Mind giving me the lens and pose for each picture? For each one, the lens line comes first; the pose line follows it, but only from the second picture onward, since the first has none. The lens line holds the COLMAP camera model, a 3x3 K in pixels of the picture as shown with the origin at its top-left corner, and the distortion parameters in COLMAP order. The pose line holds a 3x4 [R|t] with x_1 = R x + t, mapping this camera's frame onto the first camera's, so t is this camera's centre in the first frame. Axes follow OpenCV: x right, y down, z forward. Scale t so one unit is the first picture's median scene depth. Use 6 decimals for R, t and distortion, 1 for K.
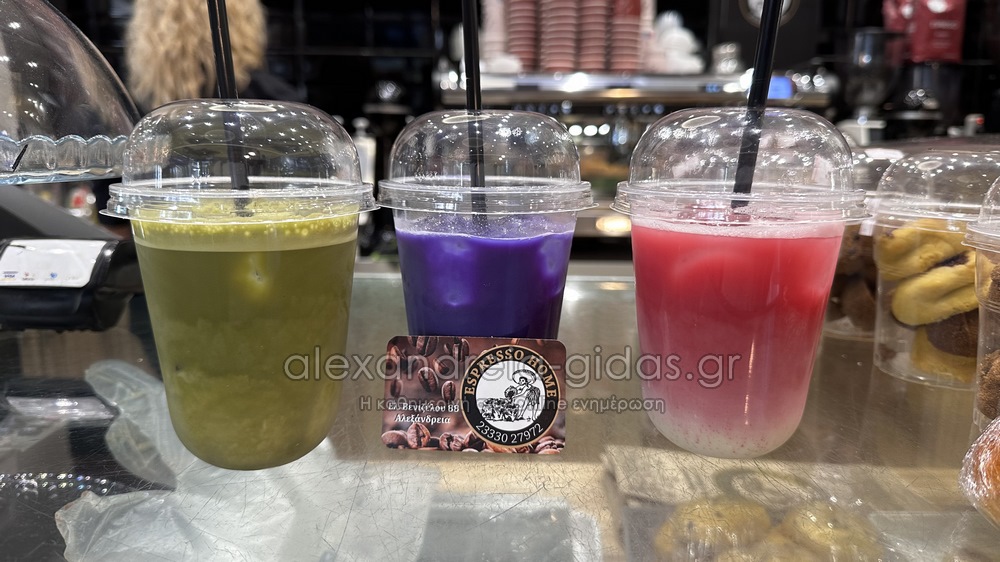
lens RADIAL K [[734.9, 0, 500.0], [0, 734.9, 281.0], [0, 0, 1]] dist [-0.035982, -0.000198]
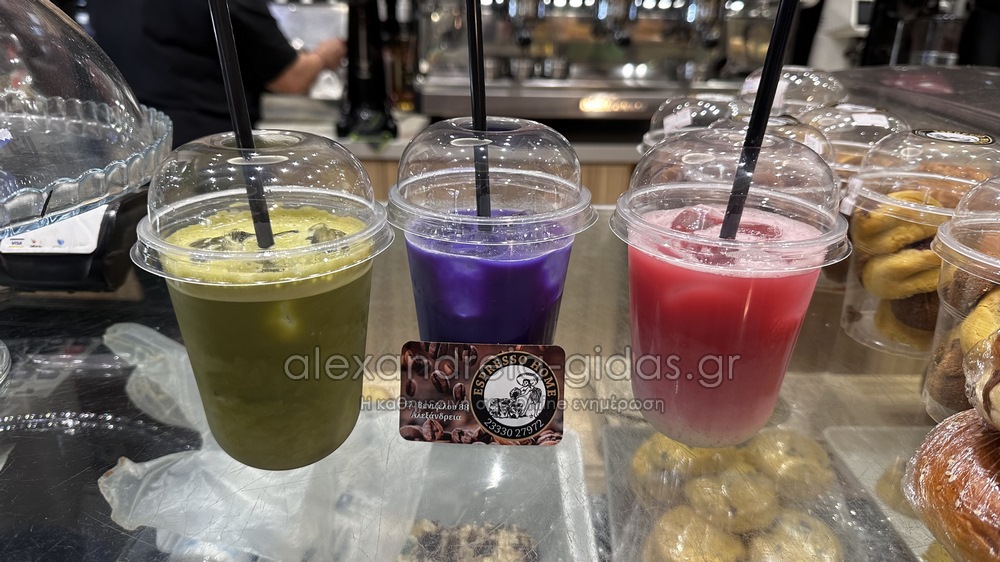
lens RADIAL K [[734.9, 0, 500.0], [0, 734.9, 281.0], [0, 0, 1]] dist [-0.035982, -0.000198]
pose [[0.999382, -0.004007, 0.034913, -0.046197], [-0.003120, 0.979440, 0.201710, -0.236557], [-0.035004, -0.201694, 0.978823, -0.051399]]
